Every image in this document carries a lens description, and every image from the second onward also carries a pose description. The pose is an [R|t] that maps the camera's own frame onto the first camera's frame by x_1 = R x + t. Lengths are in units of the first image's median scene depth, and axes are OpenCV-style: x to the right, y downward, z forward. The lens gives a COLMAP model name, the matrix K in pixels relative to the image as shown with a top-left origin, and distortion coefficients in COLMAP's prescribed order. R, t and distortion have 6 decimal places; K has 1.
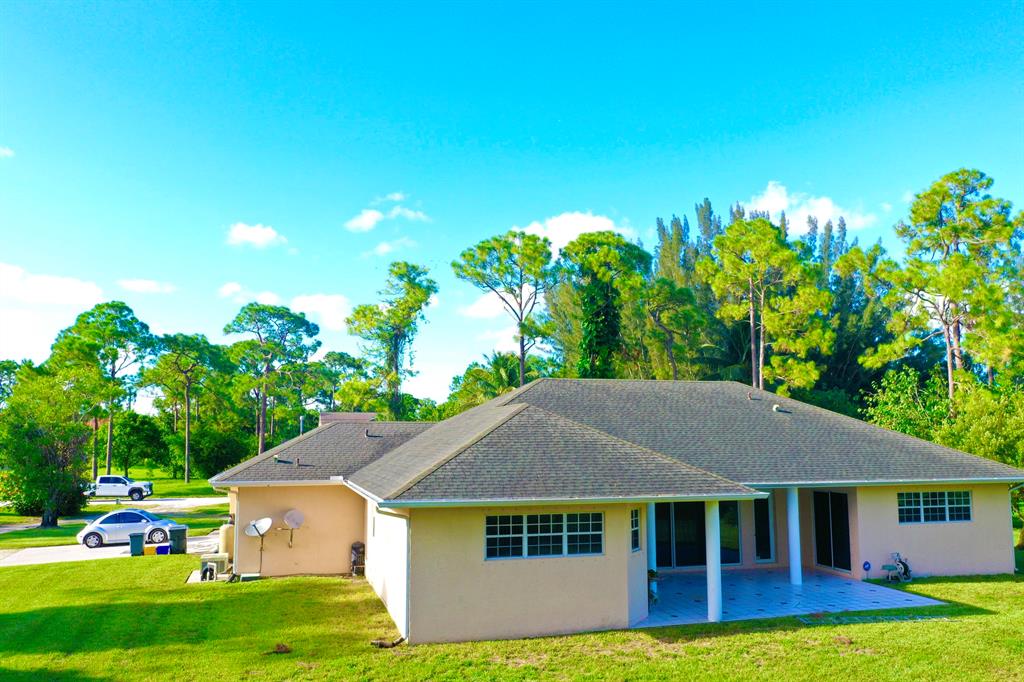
lens RADIAL K [[812.6, 0, 509.4], [0, 812.6, 339.4], [0, 0, 1]] dist [0.002106, 0.002579]
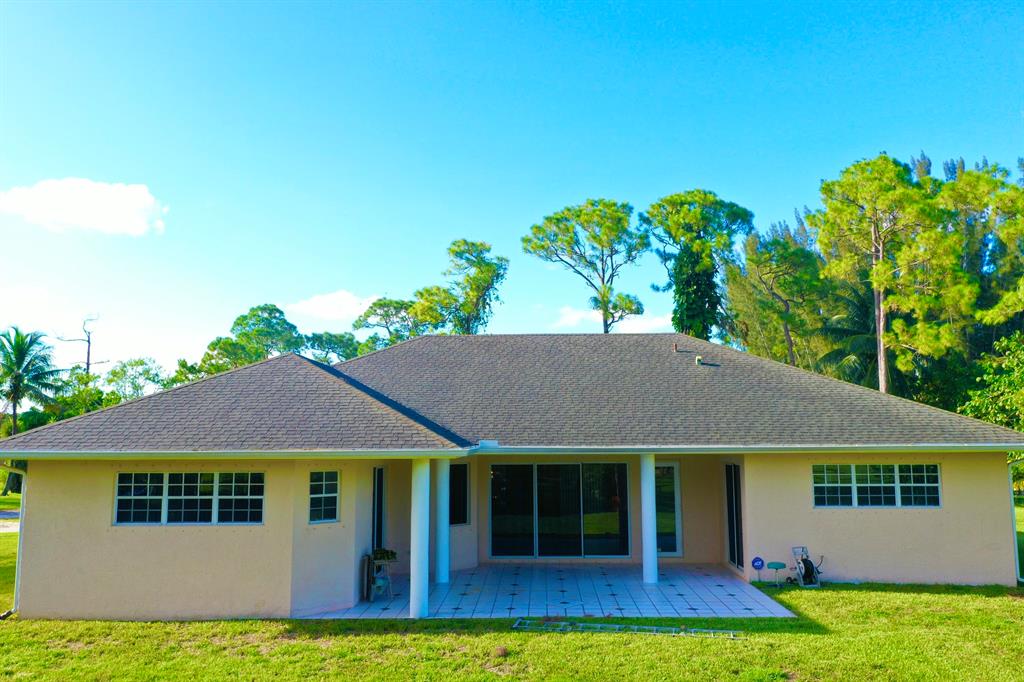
lens RADIAL K [[812.6, 0, 512.8], [0, 812.6, 343.2], [0, 0, 1]] dist [0.002106, 0.002579]
pose [[0.953016, -0.039173, -0.300377, 0.435963], [0.038885, 0.999220, -0.006939, 0.073909], [0.300415, -0.005067, 0.953795, 0.226776]]
